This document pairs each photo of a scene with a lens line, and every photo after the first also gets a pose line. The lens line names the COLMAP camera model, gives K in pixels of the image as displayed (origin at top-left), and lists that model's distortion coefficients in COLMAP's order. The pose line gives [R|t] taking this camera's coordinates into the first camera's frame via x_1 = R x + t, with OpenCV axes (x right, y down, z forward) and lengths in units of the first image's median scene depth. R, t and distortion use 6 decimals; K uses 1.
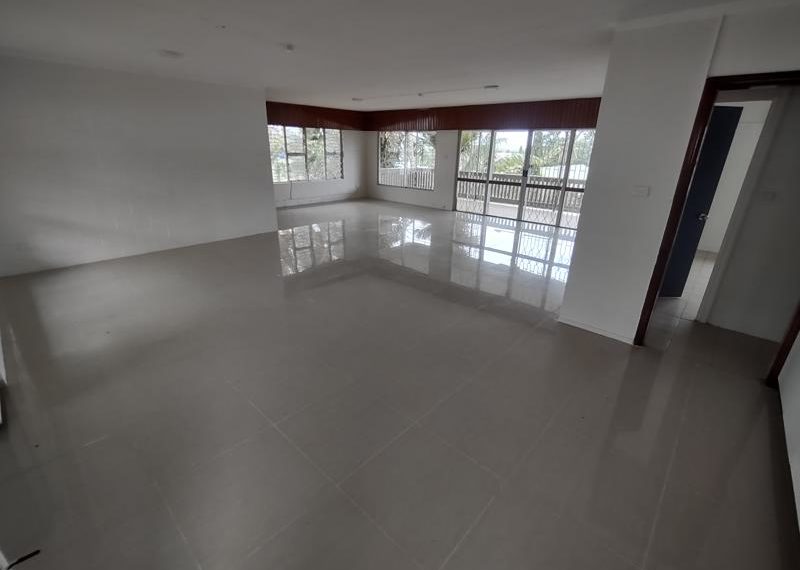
lens RADIAL K [[364.6, 0, 400.9], [0, 364.6, 286.2], [0, 0, 1]] dist [-0.027015, 0.000051]
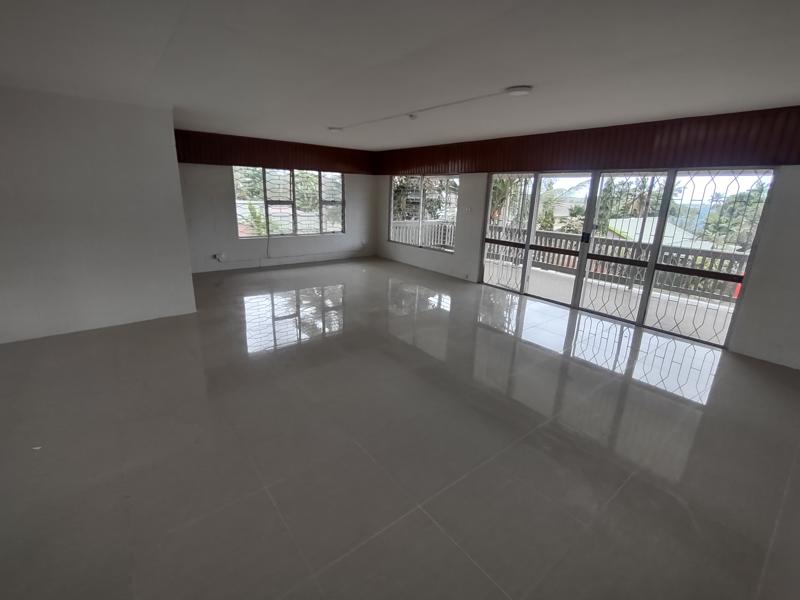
lens RADIAL K [[359.5, 0, 398.4], [0, 359.5, 296.0], [0, 0, 1]] dist [-0.019875, -0.000214]
pose [[0.985235, 0.057065, -0.161414, 0.100455], [-0.071499, 0.993806, -0.085072, -0.106121], [0.155560, 0.095357, 0.983213, 0.272500]]
